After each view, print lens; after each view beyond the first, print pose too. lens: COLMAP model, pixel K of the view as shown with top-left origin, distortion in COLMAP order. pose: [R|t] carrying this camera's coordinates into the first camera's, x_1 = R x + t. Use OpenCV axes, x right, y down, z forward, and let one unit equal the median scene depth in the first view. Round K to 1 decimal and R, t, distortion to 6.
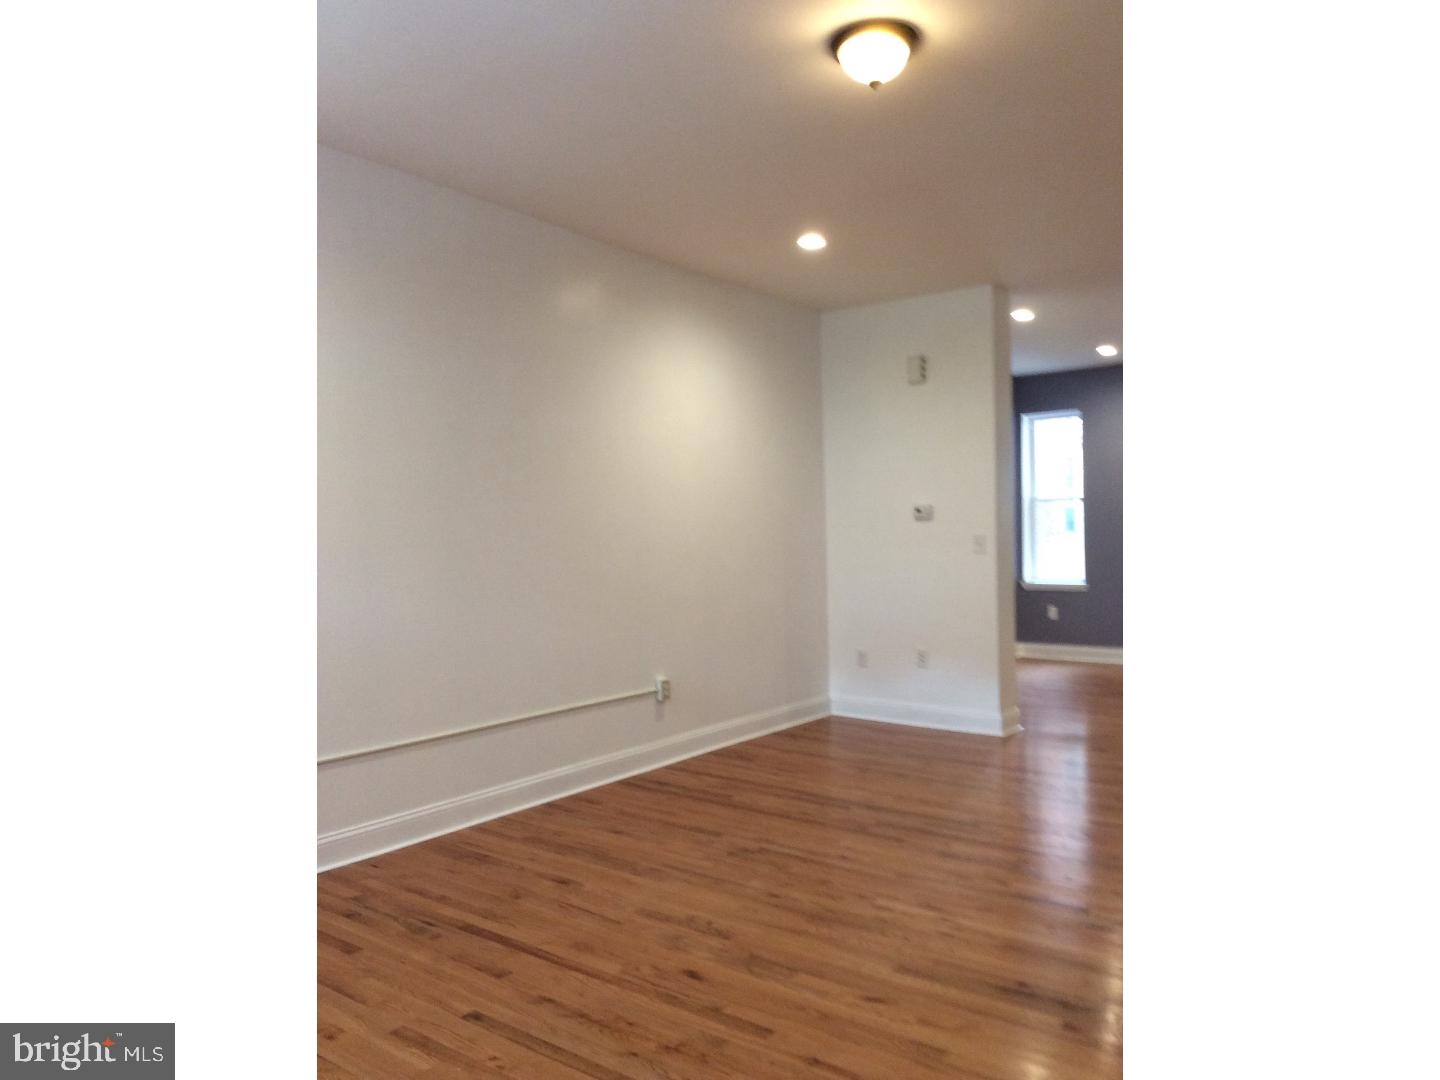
lens RADIAL K [[993.8, 0, 725.9], [0, 993.8, 532.2], [0, 0, 1]] dist [0.041256, -0.000020]
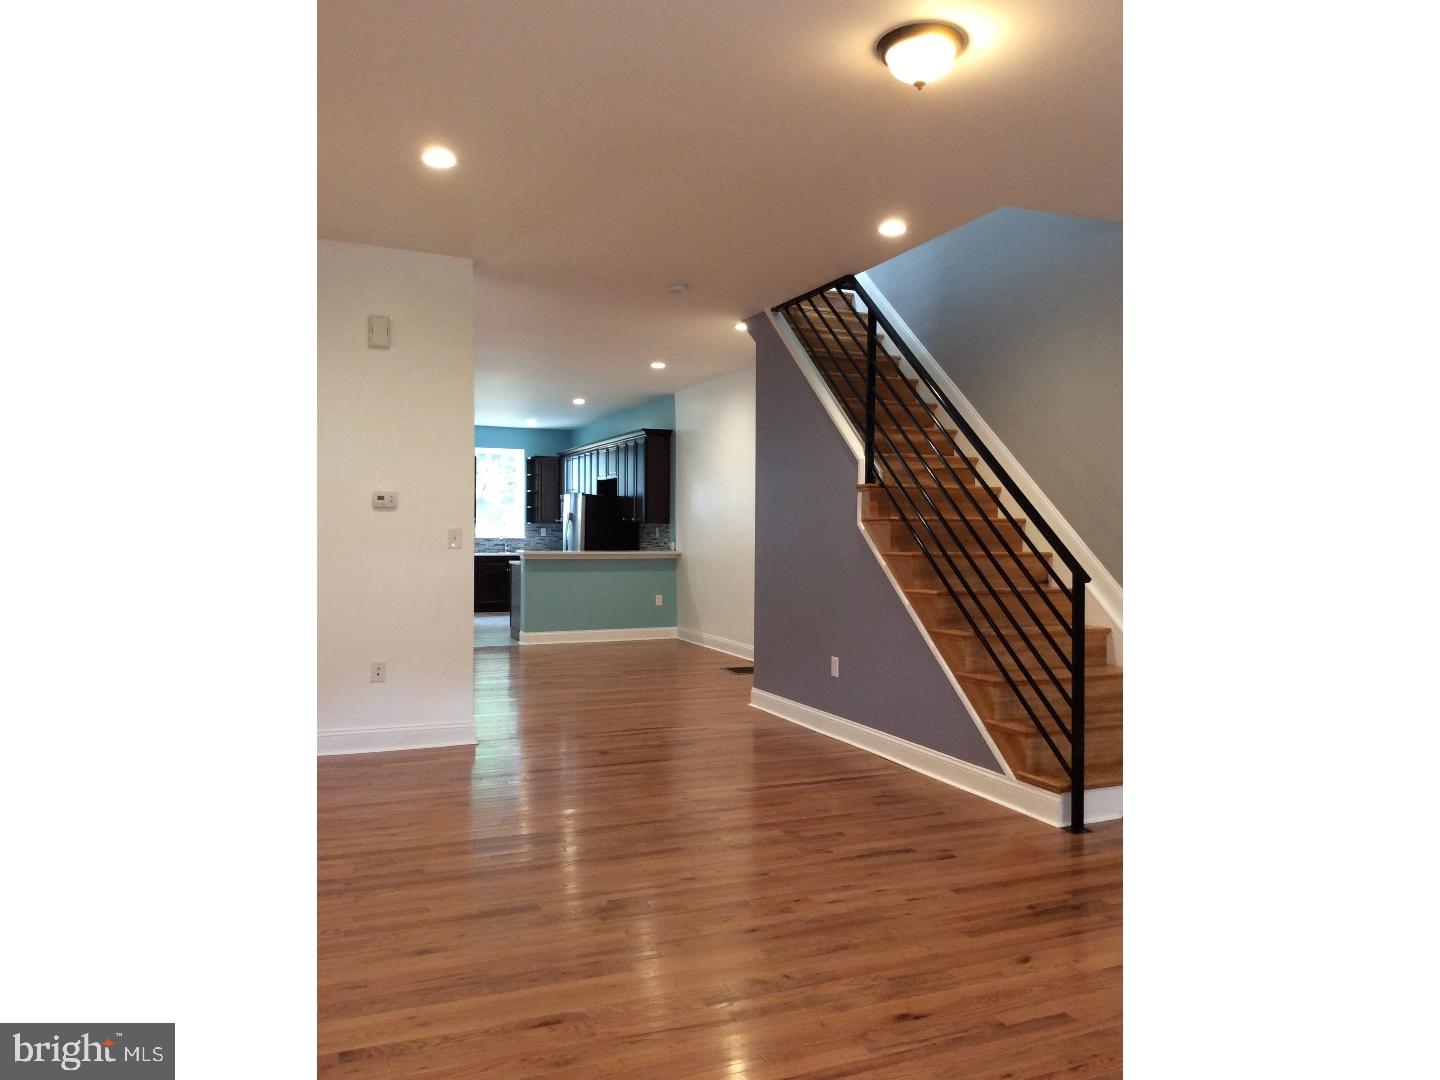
lens RADIAL K [[993.8, 0, 735.1], [0, 993.8, 527.7], [0, 0, 1]] dist [0.041256, -0.000020]
pose [[0.500977, 0.020409, 0.865220, -0.443066], [-0.015271, 0.999775, -0.014741, 0.013101], [-0.865326, -0.005829, 0.501176, 0.346660]]
